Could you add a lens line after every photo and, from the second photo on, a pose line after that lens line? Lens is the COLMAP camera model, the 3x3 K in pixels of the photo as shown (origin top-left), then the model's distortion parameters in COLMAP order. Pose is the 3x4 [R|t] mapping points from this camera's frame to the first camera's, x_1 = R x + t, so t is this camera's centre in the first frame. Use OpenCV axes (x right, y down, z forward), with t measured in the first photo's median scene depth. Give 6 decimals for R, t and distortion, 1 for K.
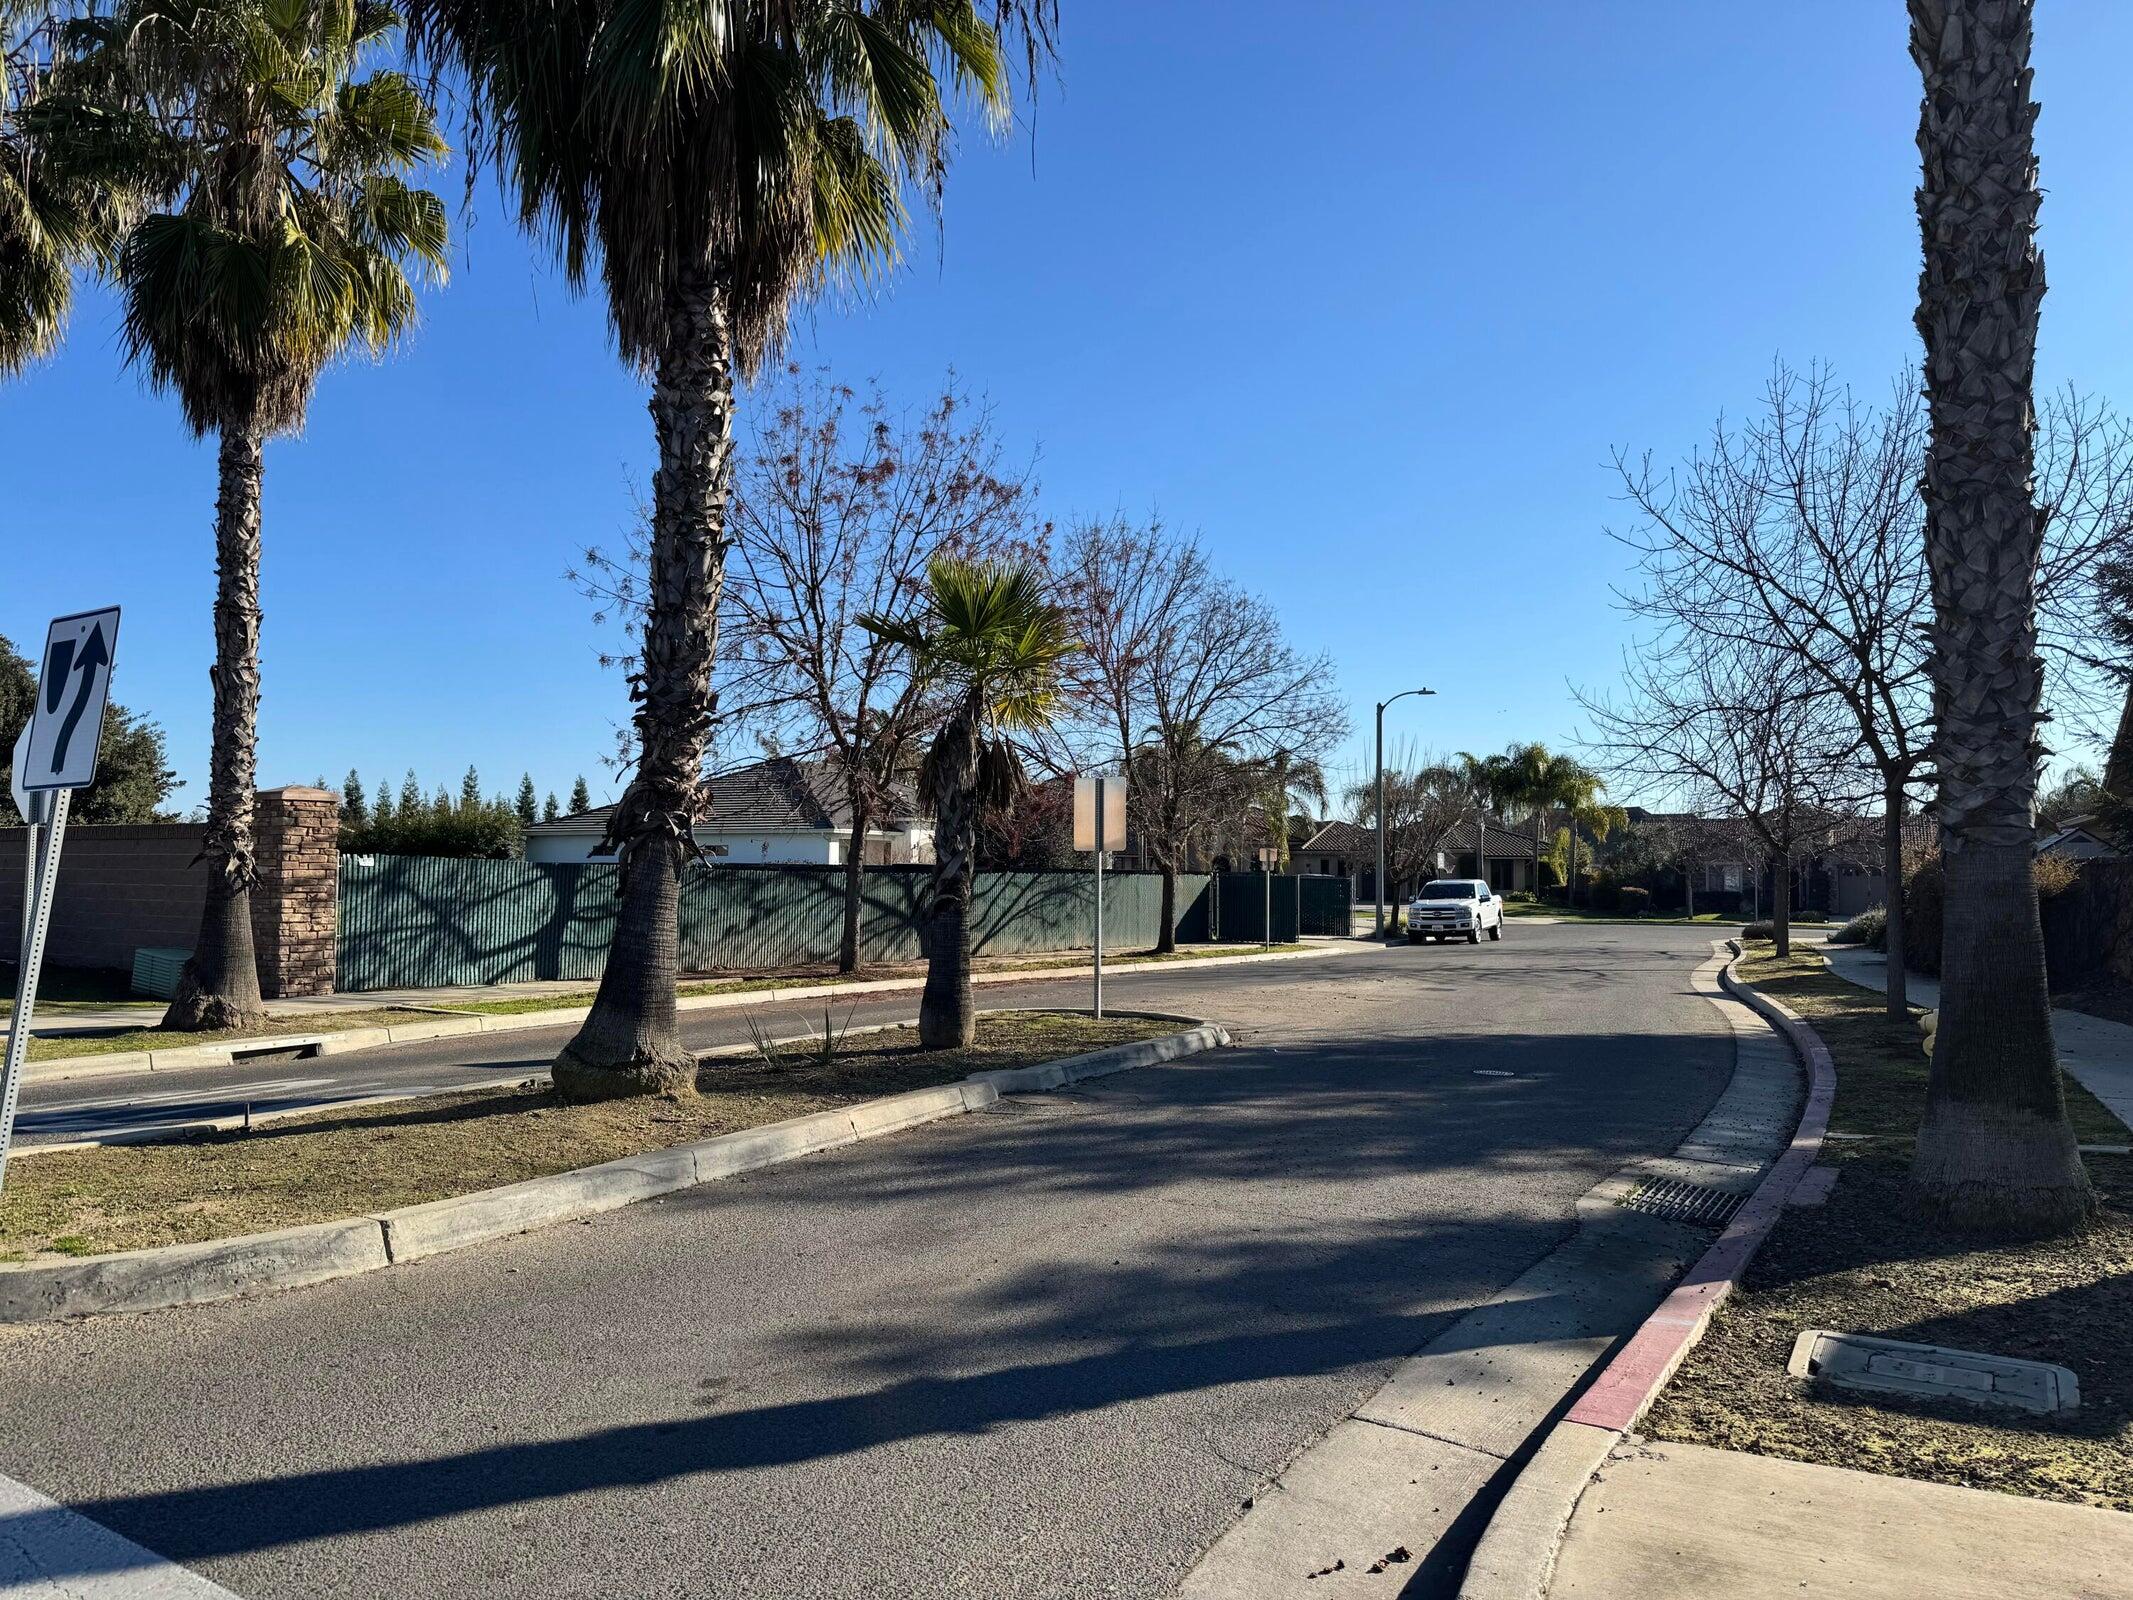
lens RADIAL K [[1495.8, 0, 1066.5], [0, 1495.8, 800.0], [0, 0, 1]] dist [0.142907, -0.235058]
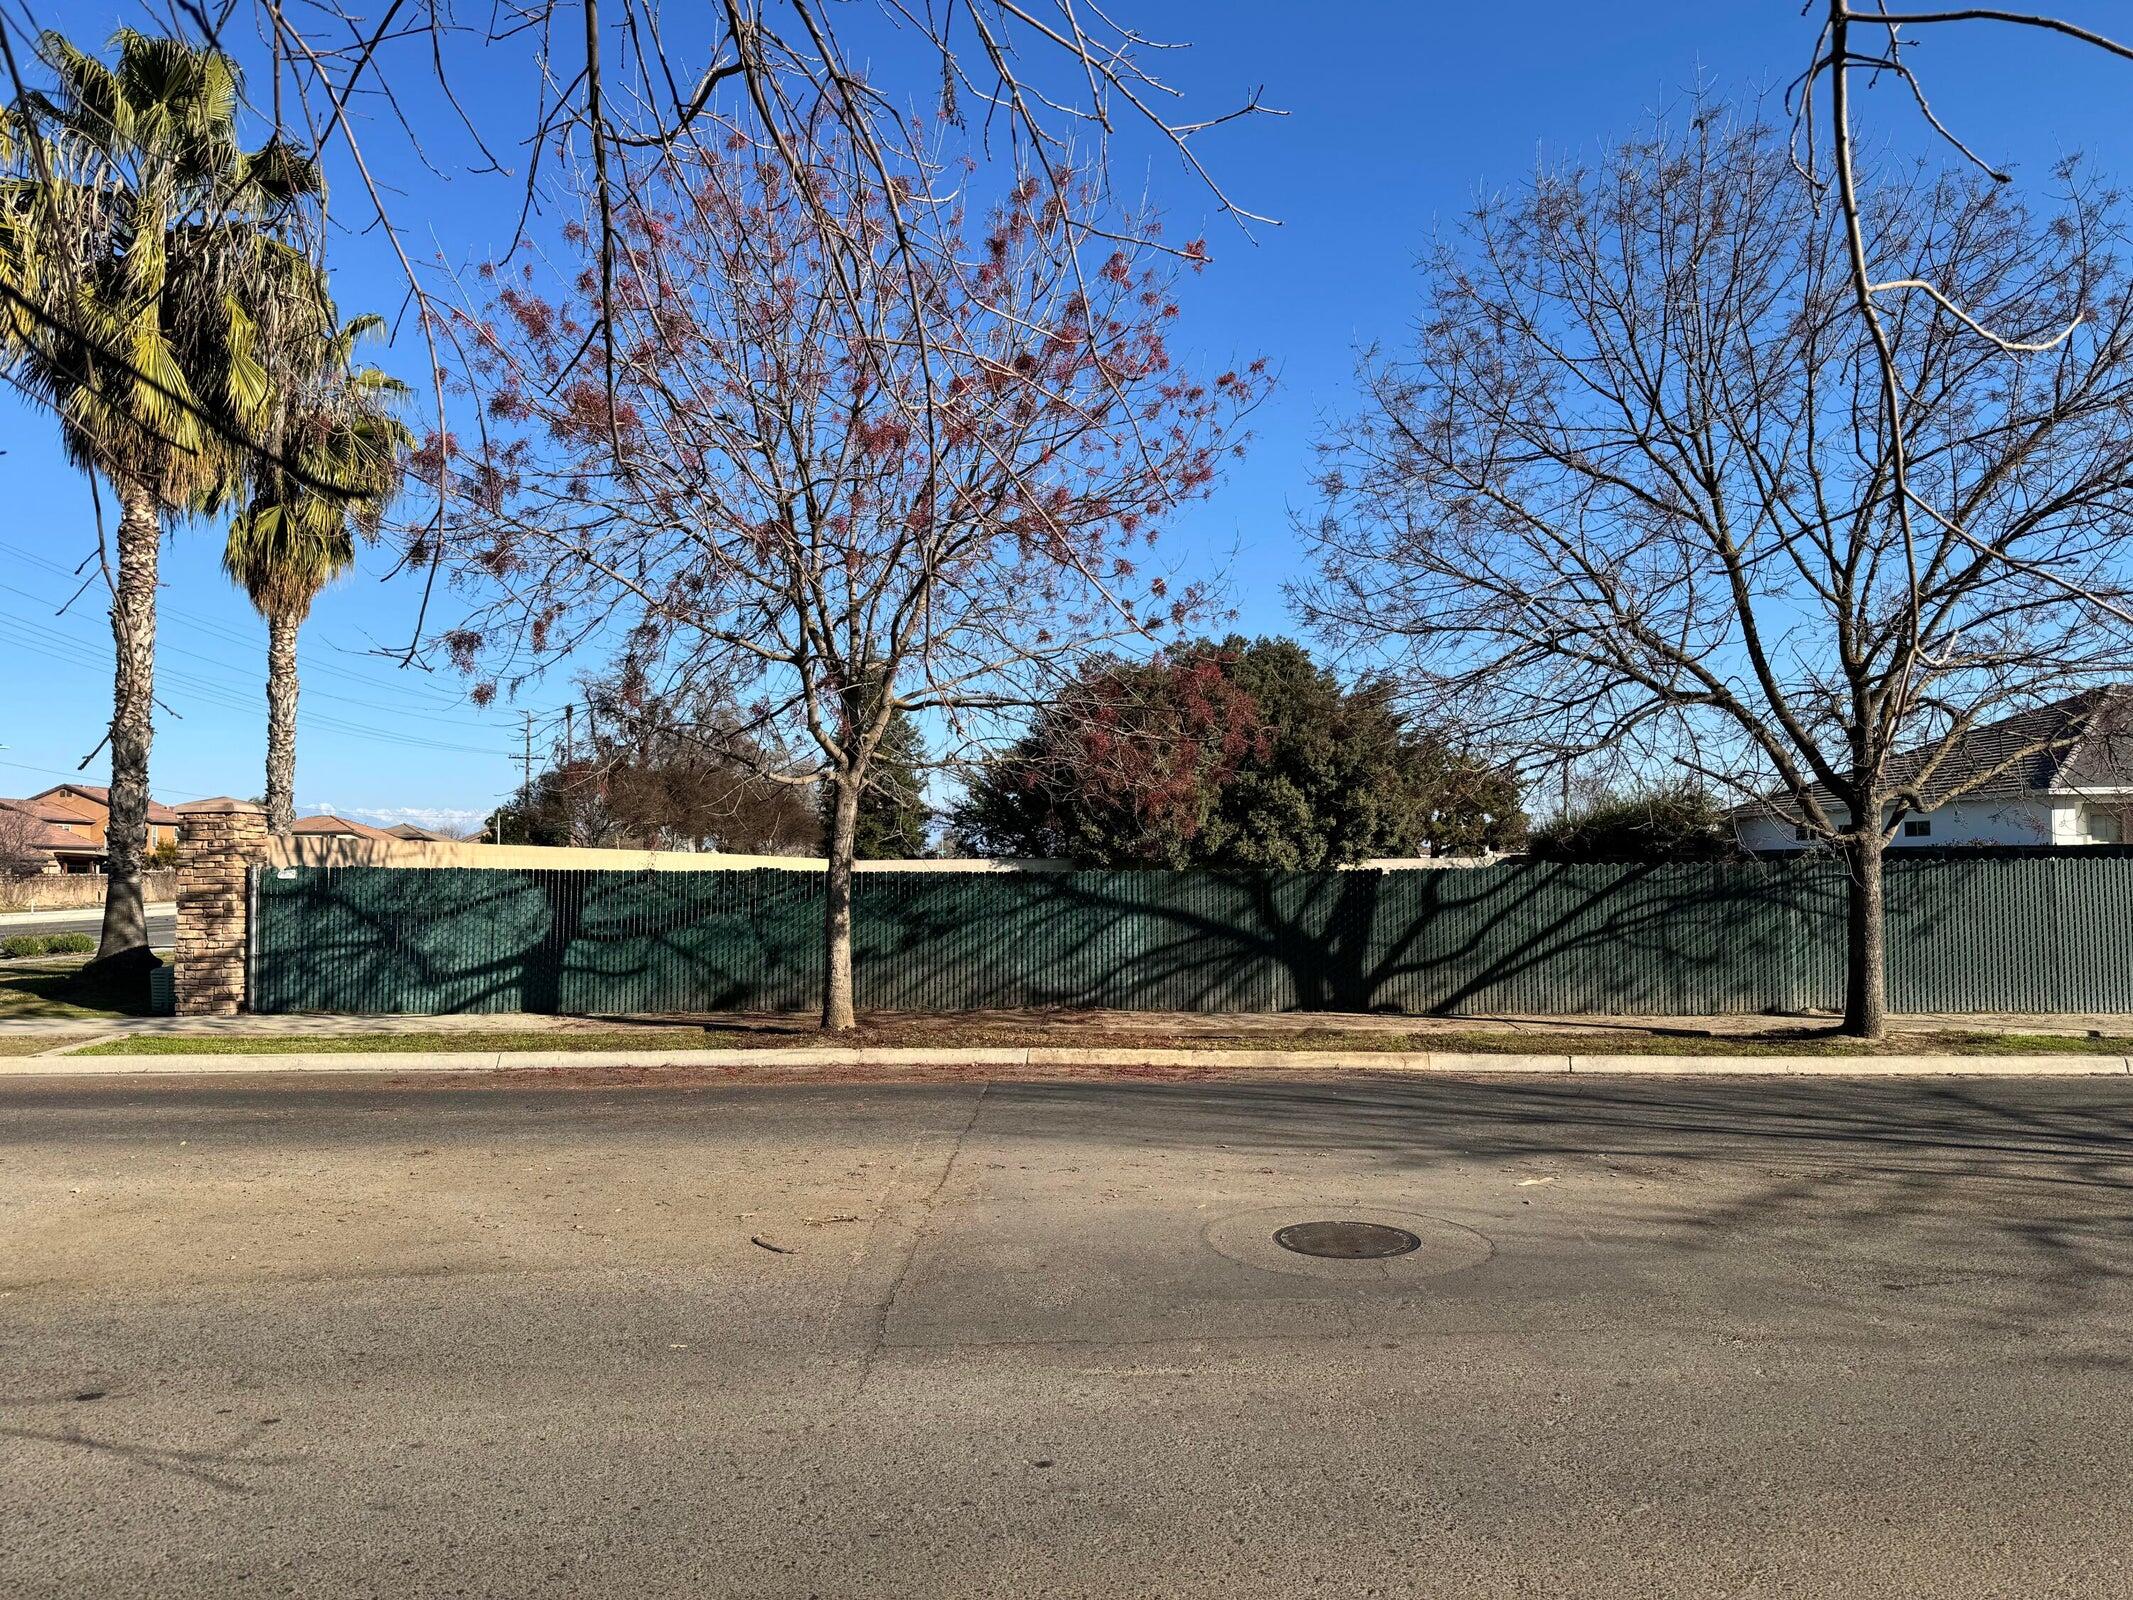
lens RADIAL K [[1495.8, 0, 1066.5], [0, 1495.8, 800.0], [0, 0, 1]] dist [0.142907, -0.235058]
pose [[0.496418, -0.054618, -0.866364, 0.455362], [0.060429, 0.997772, -0.028277, 0.039744], [0.865978, -0.038317, 0.498612, 0.741692]]
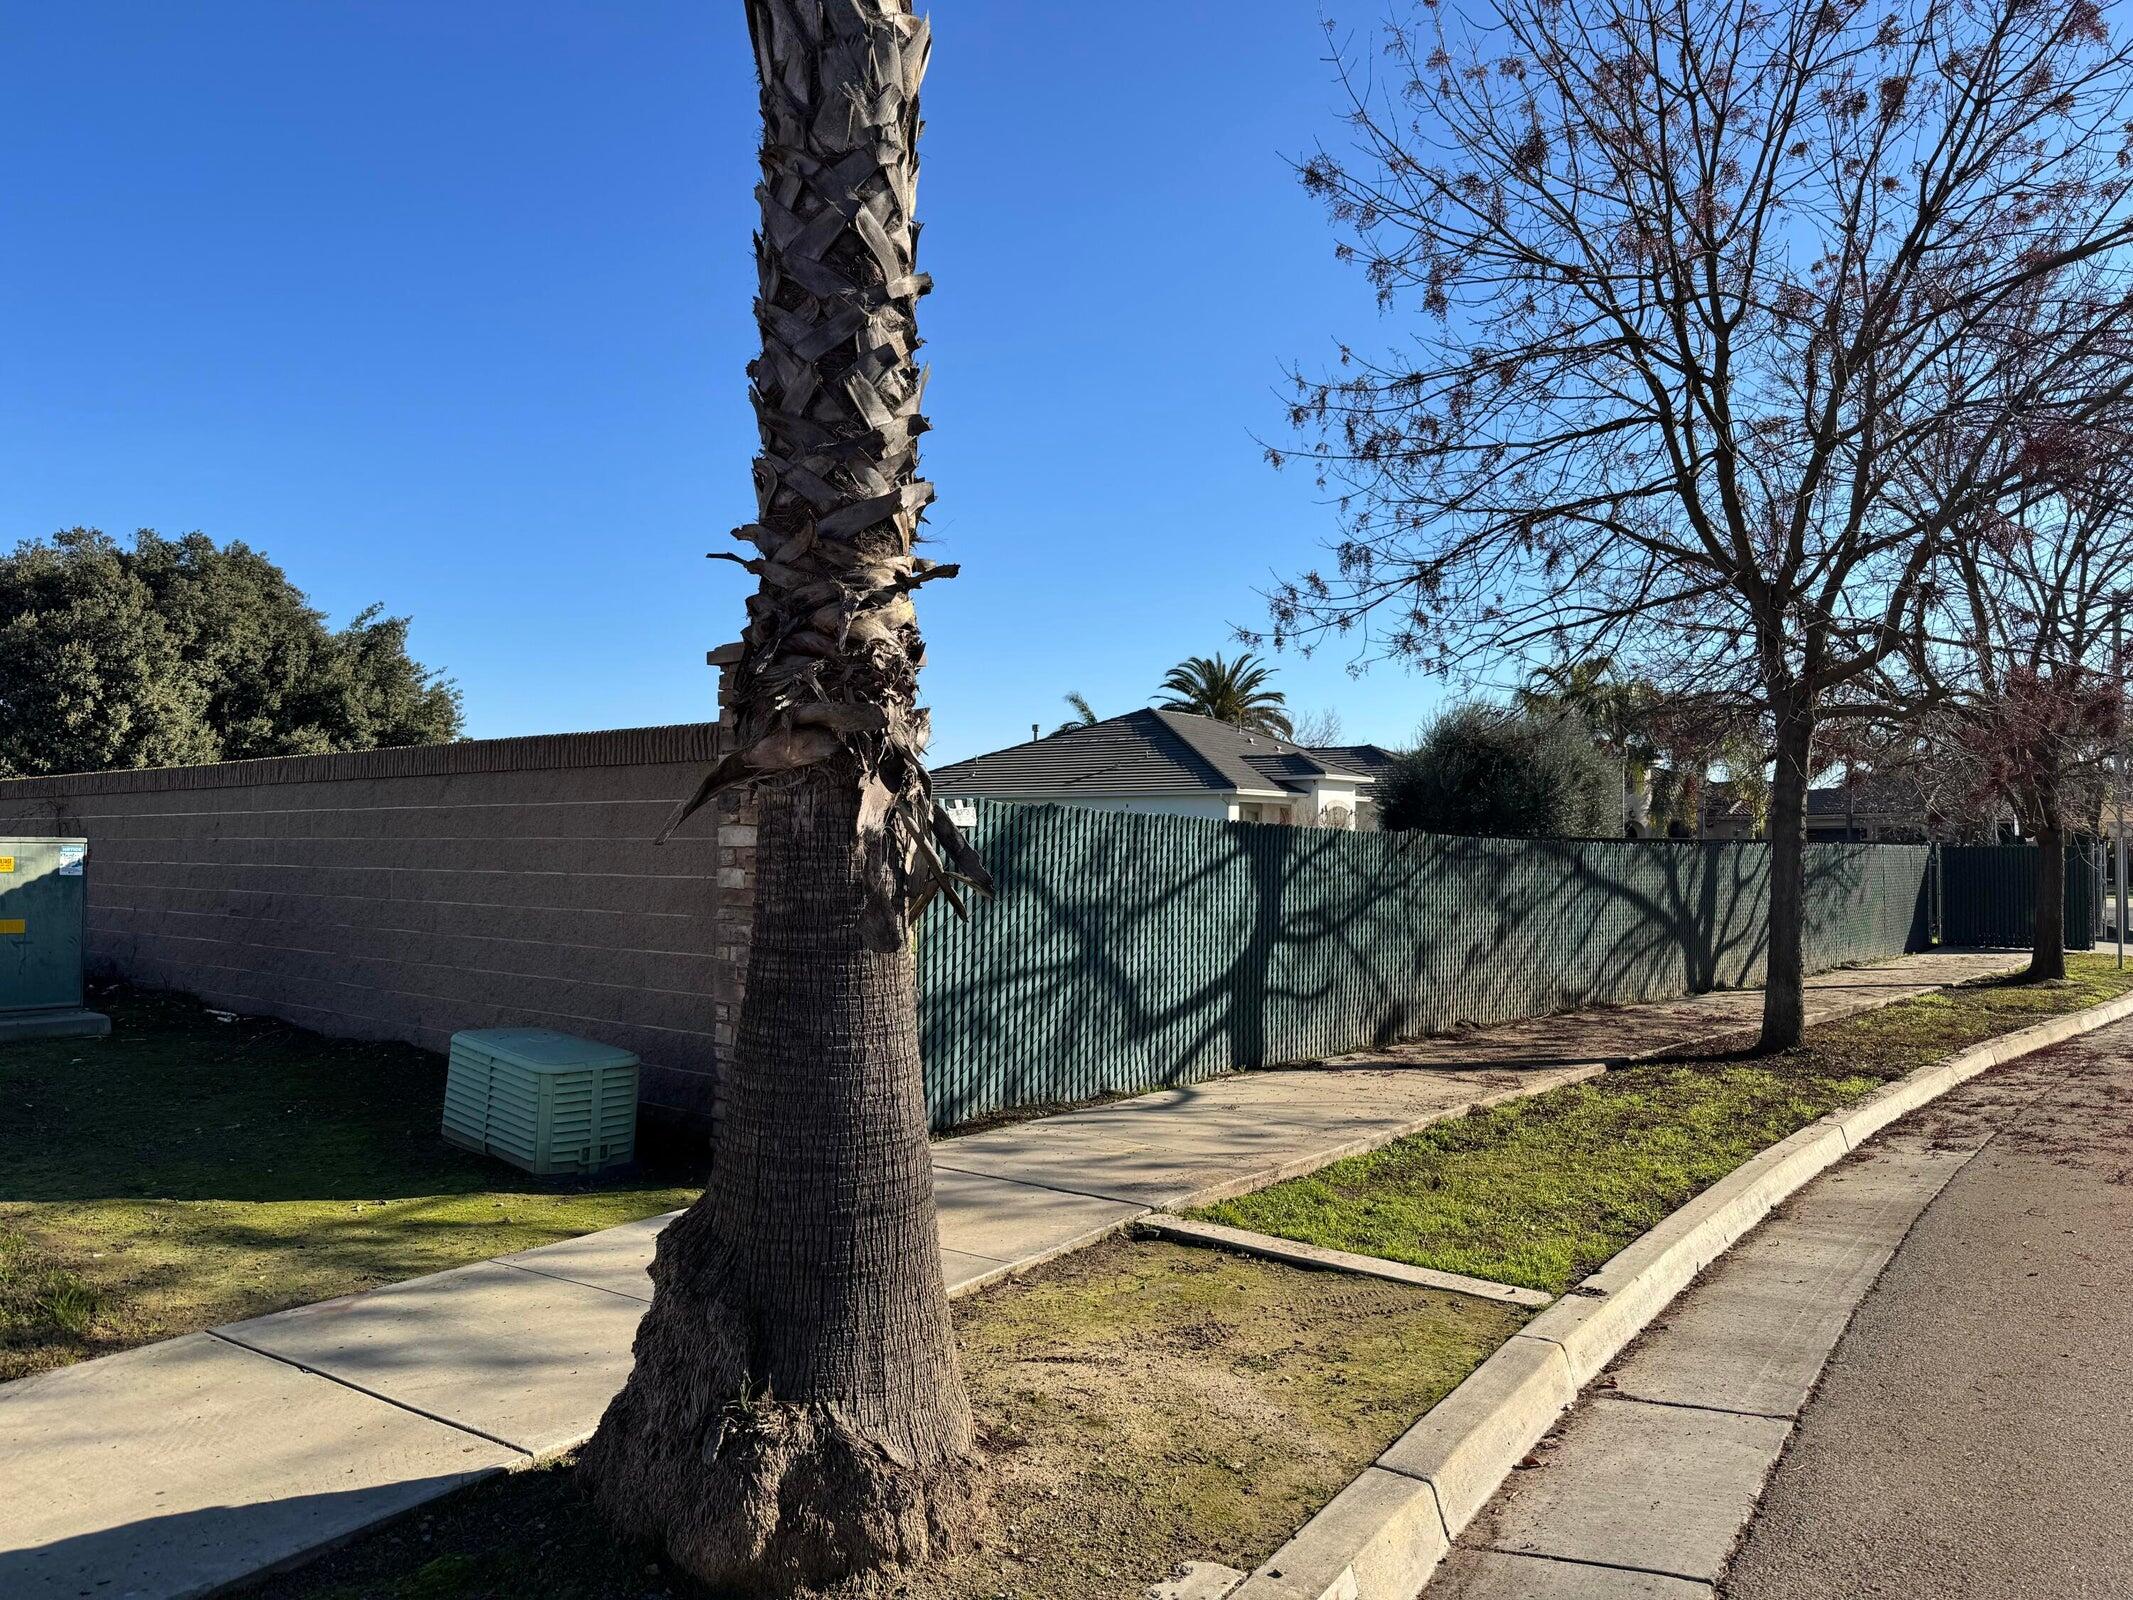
lens RADIAL K [[1495.8, 0, 1066.5], [0, 1495.8, 800.0], [0, 0, 1]] dist [0.142907, -0.235058]
pose [[0.988340, -0.008145, -0.152048, -0.287568], [0.010908, 0.999790, 0.017345, 0.022711], [0.151874, -0.018801, 0.988221, 0.466864]]
